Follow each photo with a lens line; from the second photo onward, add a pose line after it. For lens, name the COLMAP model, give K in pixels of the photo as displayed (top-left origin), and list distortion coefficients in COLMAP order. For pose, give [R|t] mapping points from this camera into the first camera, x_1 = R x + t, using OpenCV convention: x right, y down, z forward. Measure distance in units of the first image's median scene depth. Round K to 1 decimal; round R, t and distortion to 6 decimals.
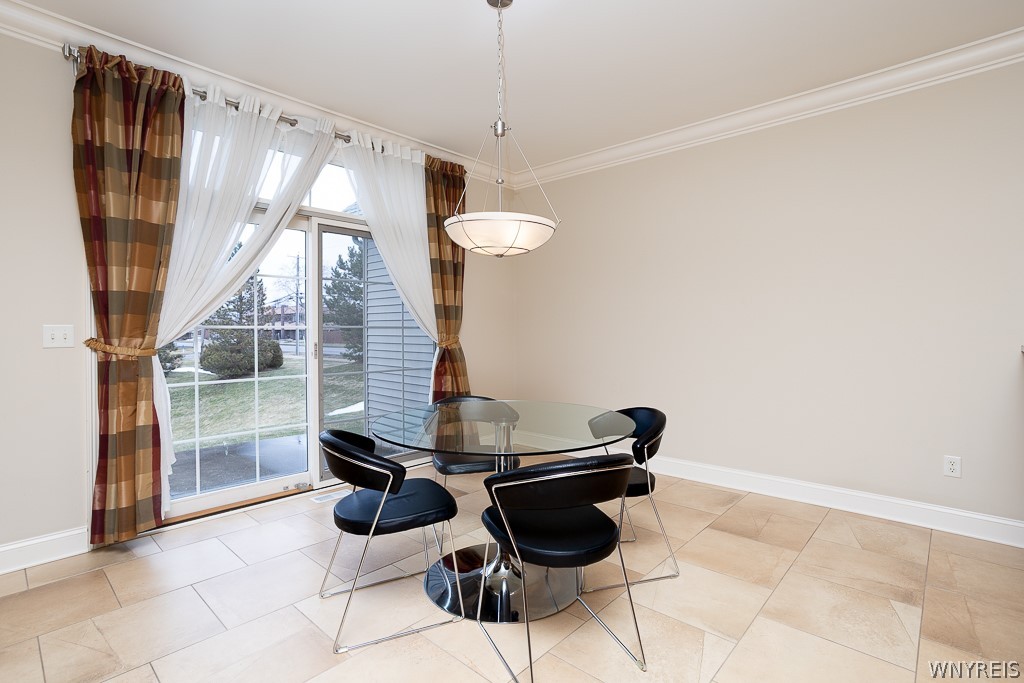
lens RADIAL K [[491.2, 0, 516.8], [0, 491.2, 331.1], [0, 0, 1]] dist [-0.012290, 0.002120]
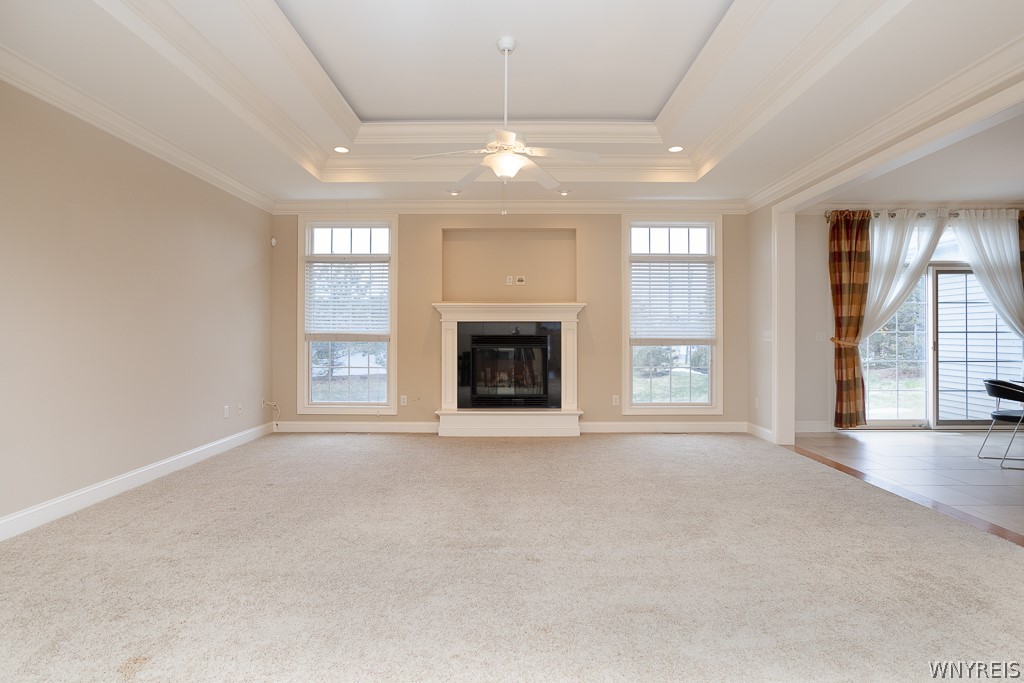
lens RADIAL K [[530.3, 0, 512.5], [0, 530.3, 337.7], [0, 0, 1]] dist [-0.006074, 0.002916]
pose [[0.667496, 0.006984, -0.744581, -0.035721], [-0.006548, 0.999972, 0.003510, 0.016833], [0.744585, 0.002533, 0.667523, -1.714871]]
